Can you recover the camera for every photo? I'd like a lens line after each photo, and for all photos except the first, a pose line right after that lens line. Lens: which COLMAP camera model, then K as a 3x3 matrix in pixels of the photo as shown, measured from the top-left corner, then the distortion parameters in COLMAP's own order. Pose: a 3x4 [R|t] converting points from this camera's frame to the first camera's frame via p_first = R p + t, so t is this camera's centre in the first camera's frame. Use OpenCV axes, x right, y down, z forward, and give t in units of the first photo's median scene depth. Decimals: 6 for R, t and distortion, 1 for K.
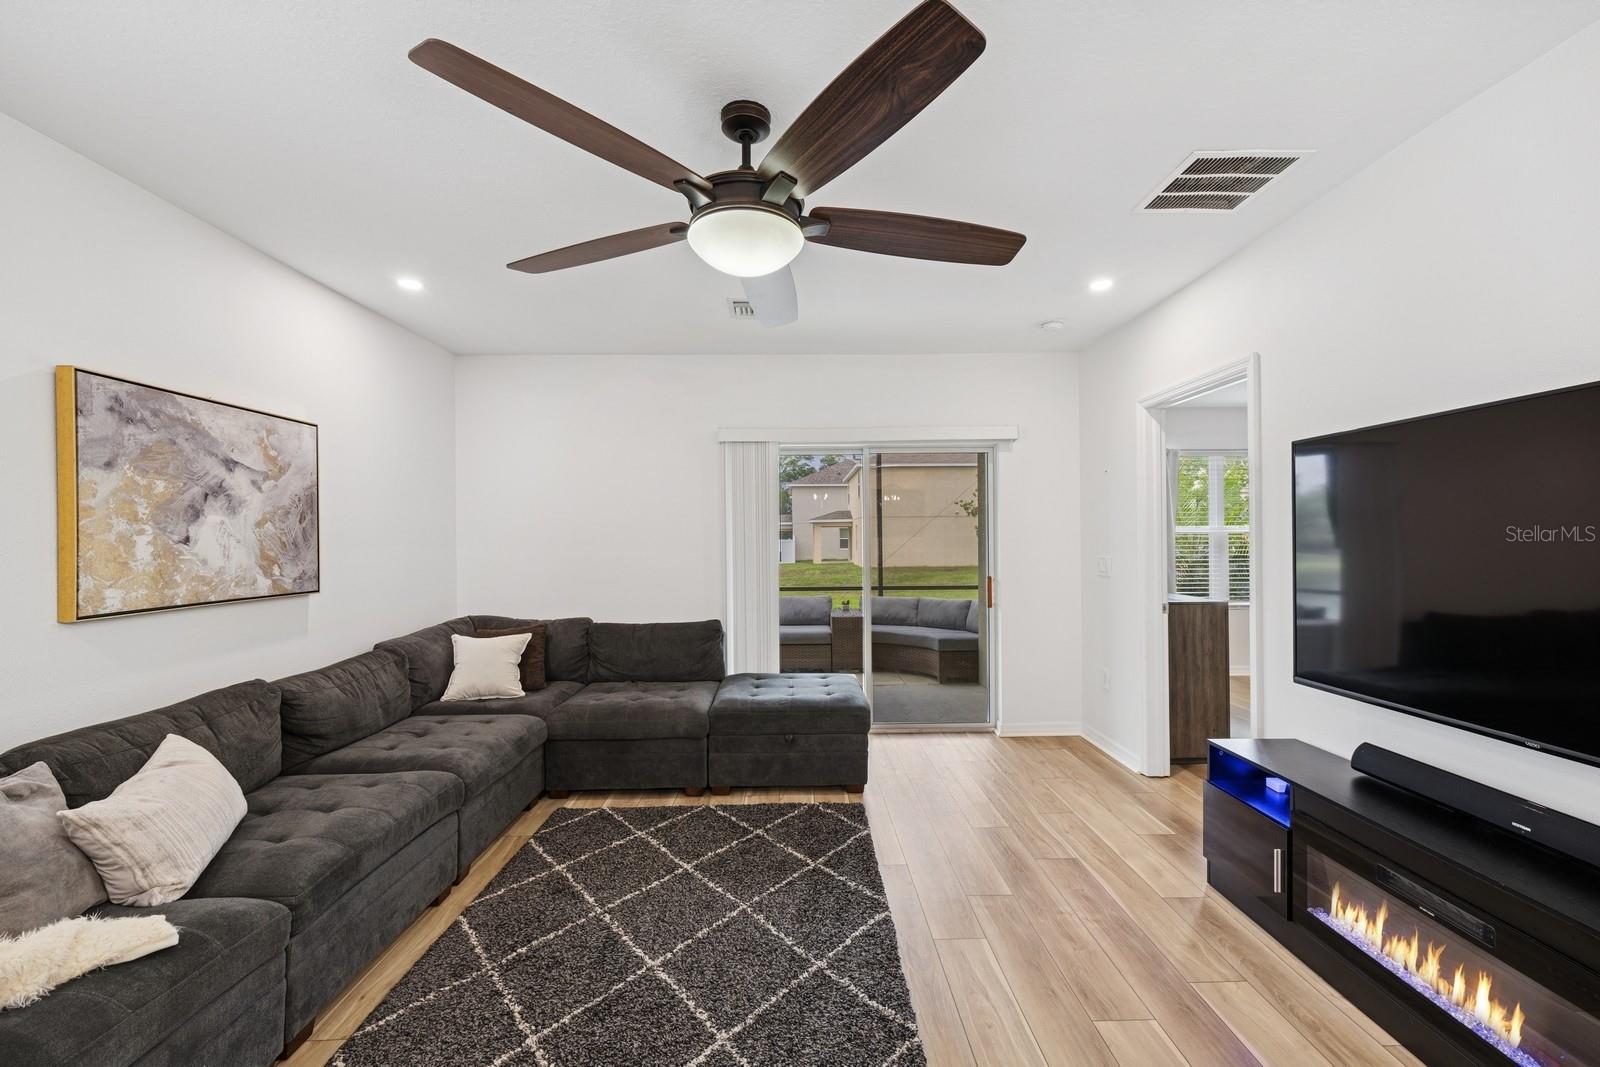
lens RADIAL K [[648.8, 0, 808.1], [0, 648.8, 538.2], [0, 0, 1]] dist [0.000365, 0.000537]
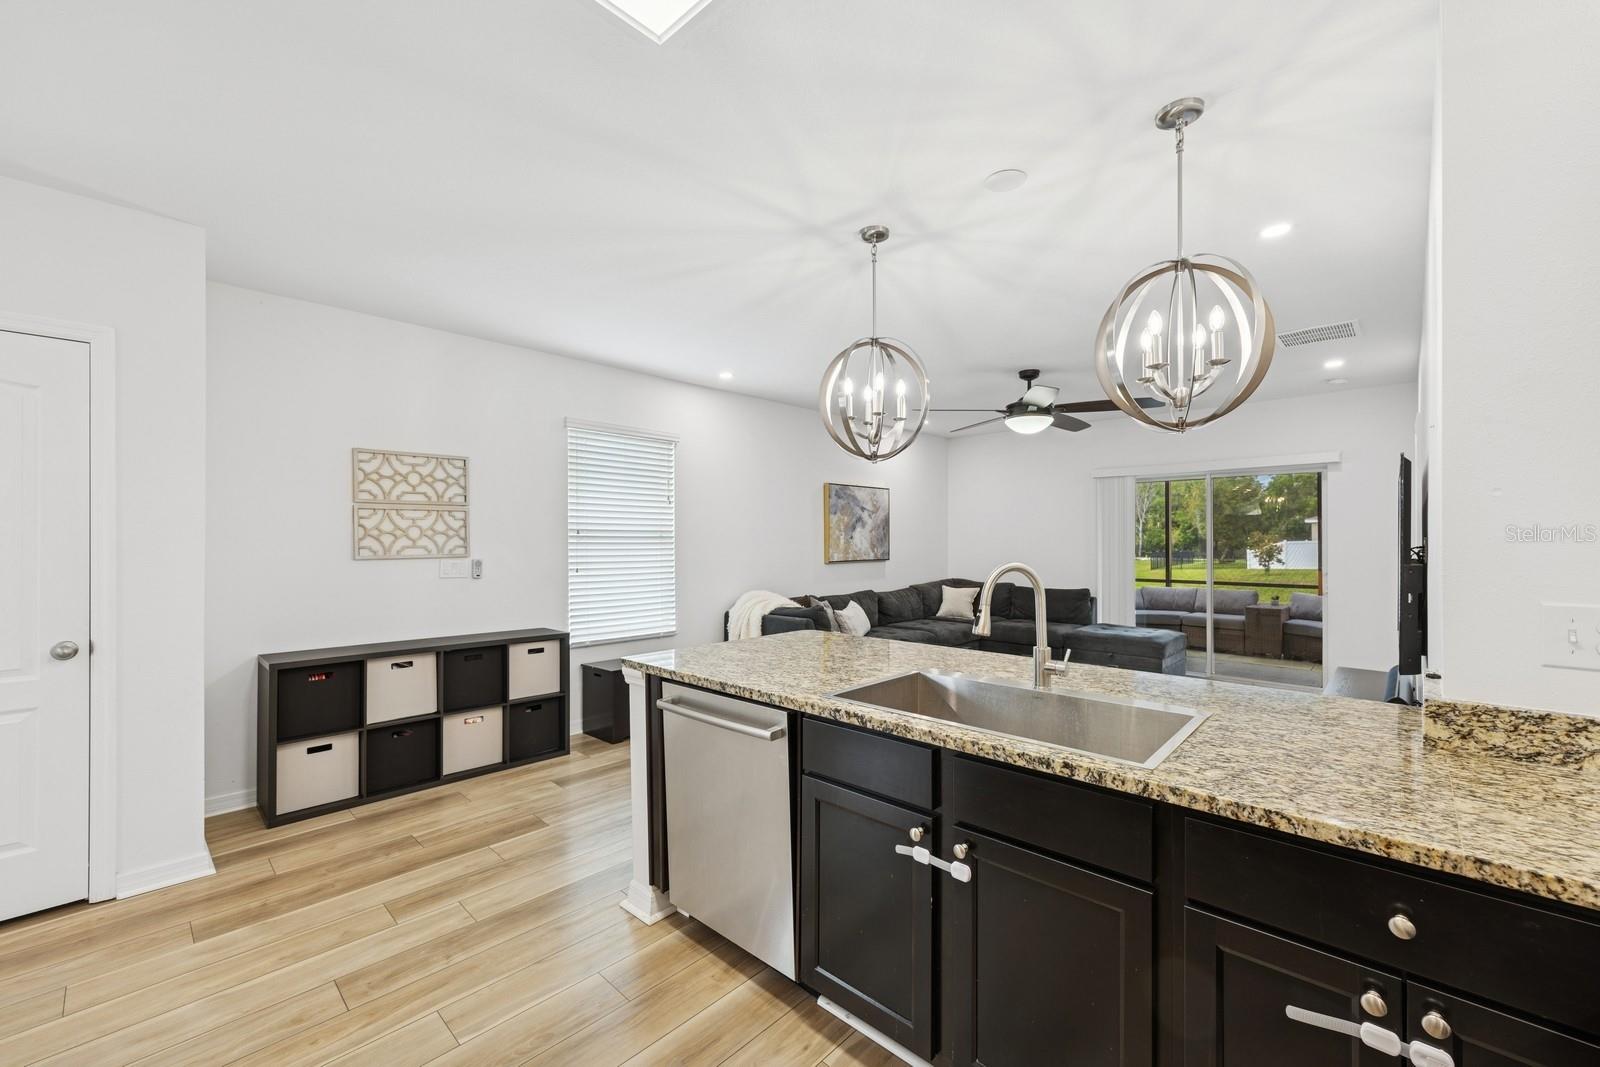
lens RADIAL K [[646.0, 0, 794.0], [0, 646.0, 540.0], [0, 0, 1]] dist [-0.001469, 0.000247]
pose [[0.708791, 0.010300, -0.705344, 0.686447], [-0.006143, 0.999946, 0.008429, -0.007123], [0.705392, -0.001642, 0.708815, -0.950000]]
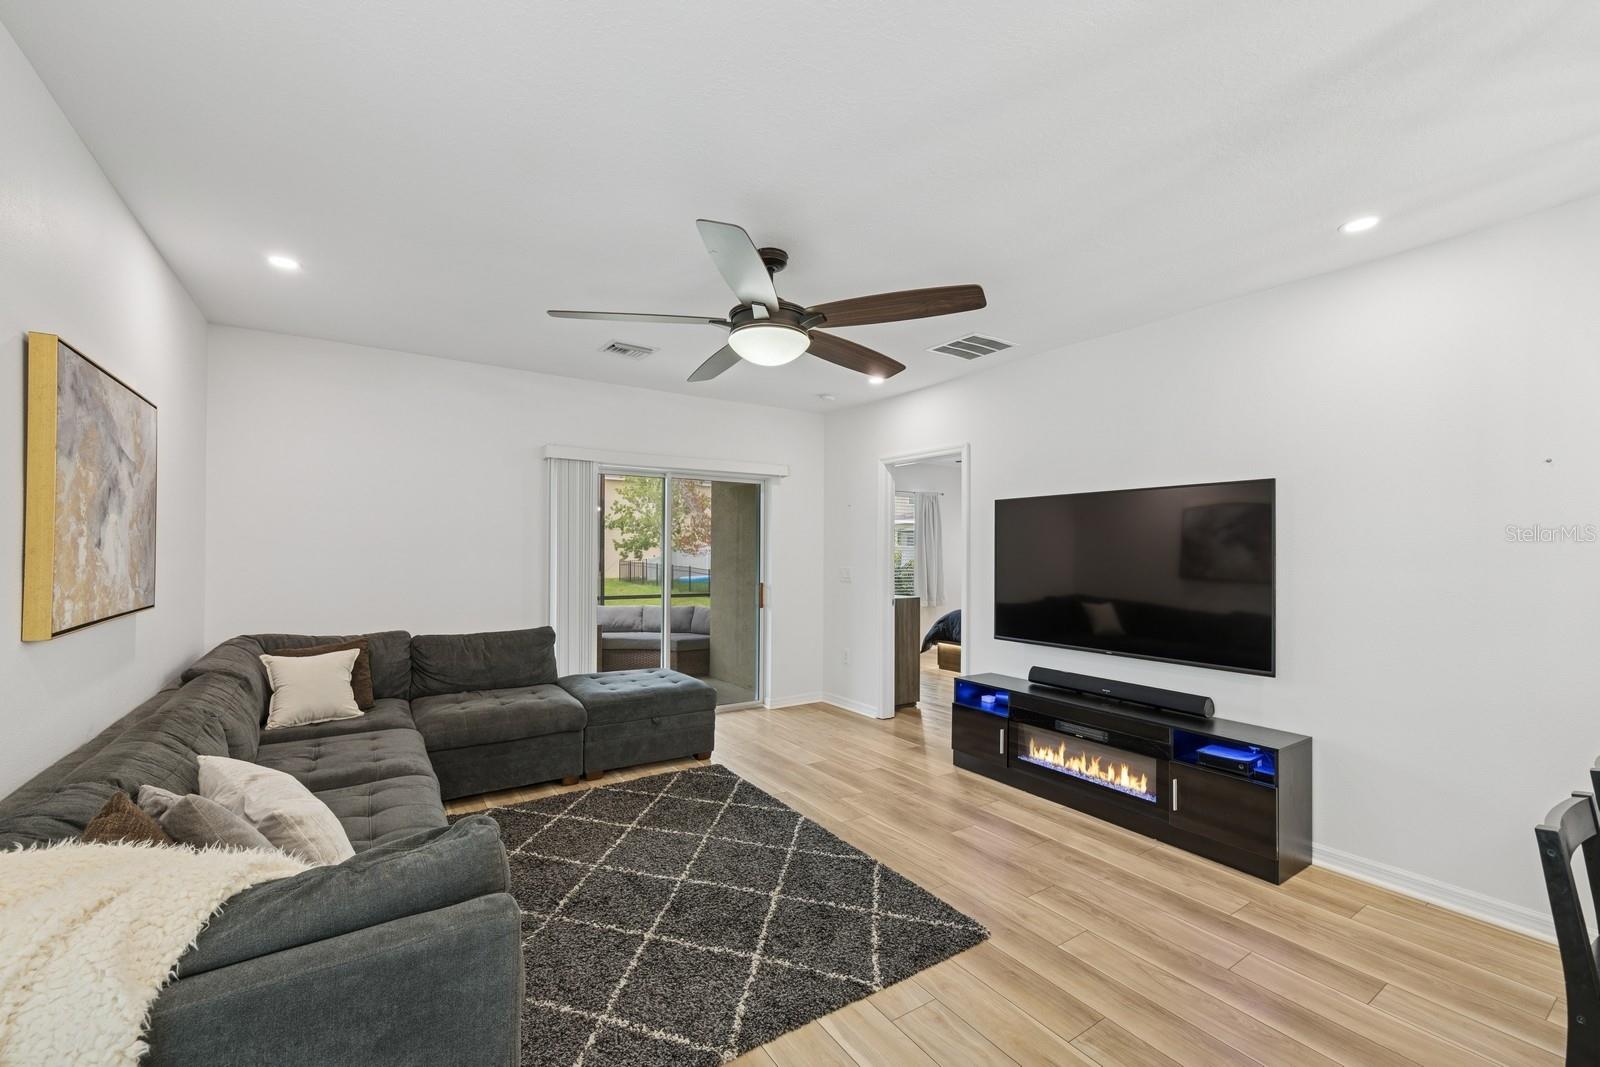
lens RADIAL K [[652.4, 0, 796.5], [0, 652.4, 546.4], [0, 0, 1]] dist [0.001107, 0.000334]
pose [[0.844121, 0.018781, 0.535823, -0.535951], [-0.015190, 0.999823, -0.011115, 0.002287], [-0.535937, 0.001243, 0.844257, -0.159232]]
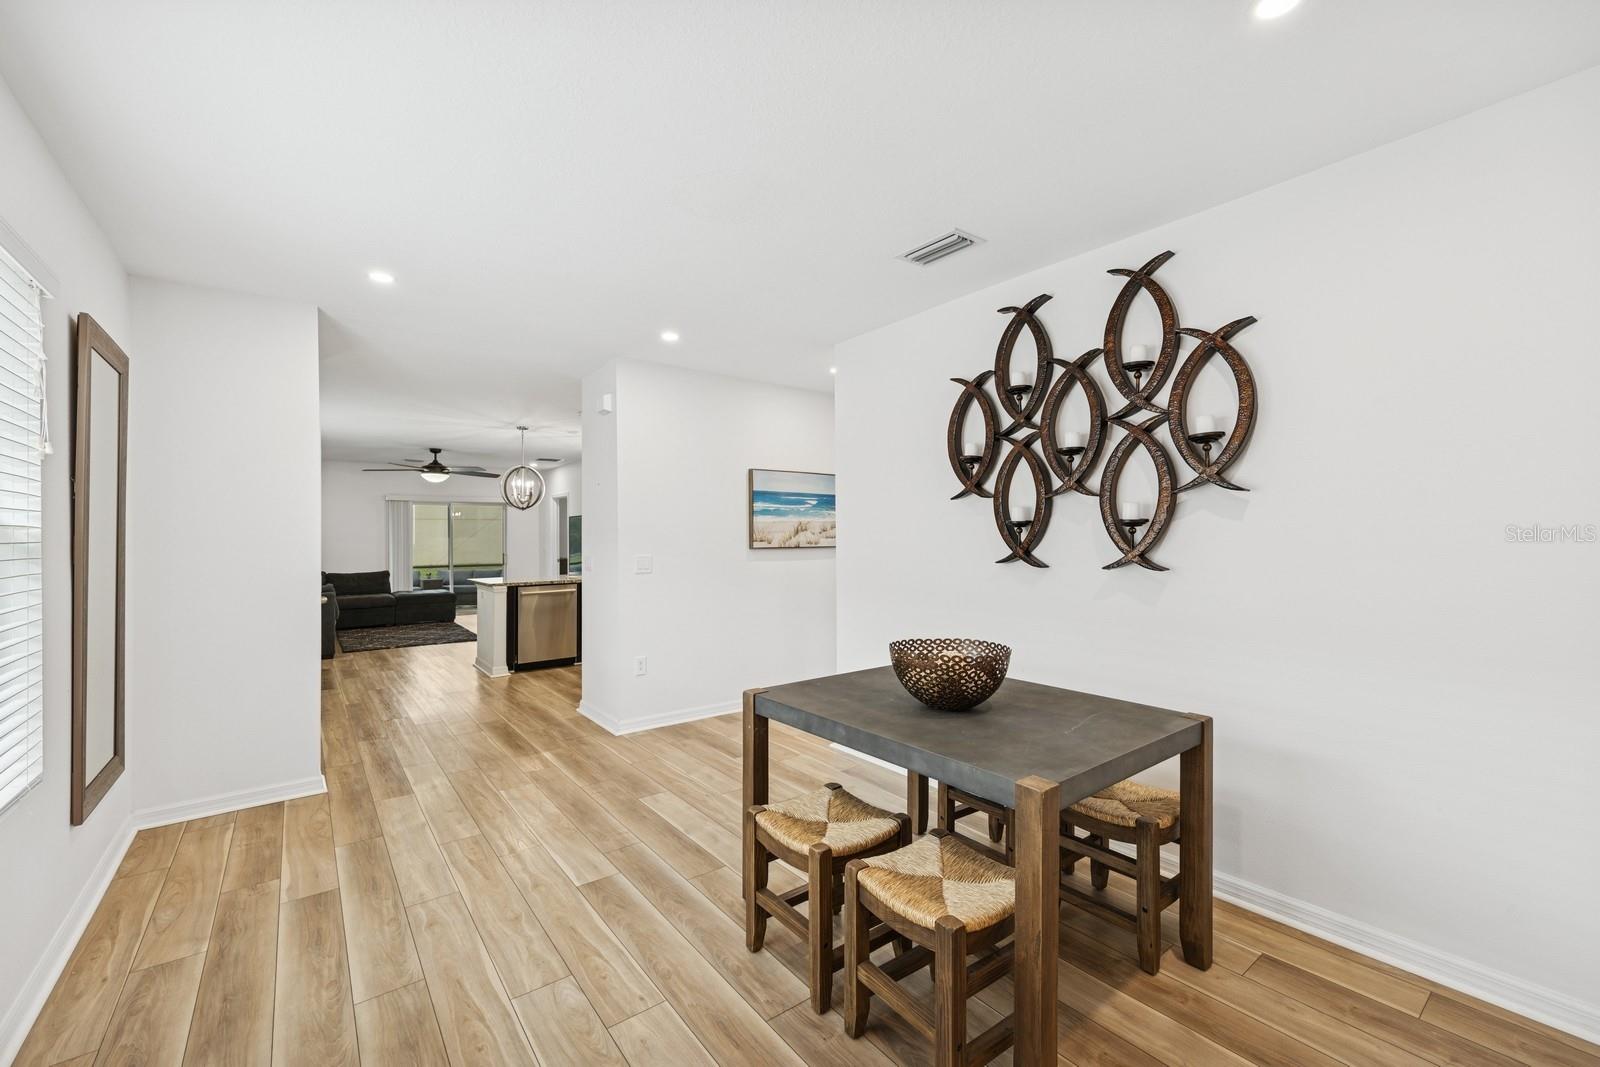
lens RADIAL K [[649.7, 0, 793.1], [0, 649.7, 536.9], [0, 0, 1]] dist [-0.000595, 0.000455]
pose [[0.809143, 0.002520, 0.587606, -0.505101], [-0.001957, 0.999997, -0.001594, -0.001755], [-0.587609, 0.000140, 0.809145, -2.945010]]
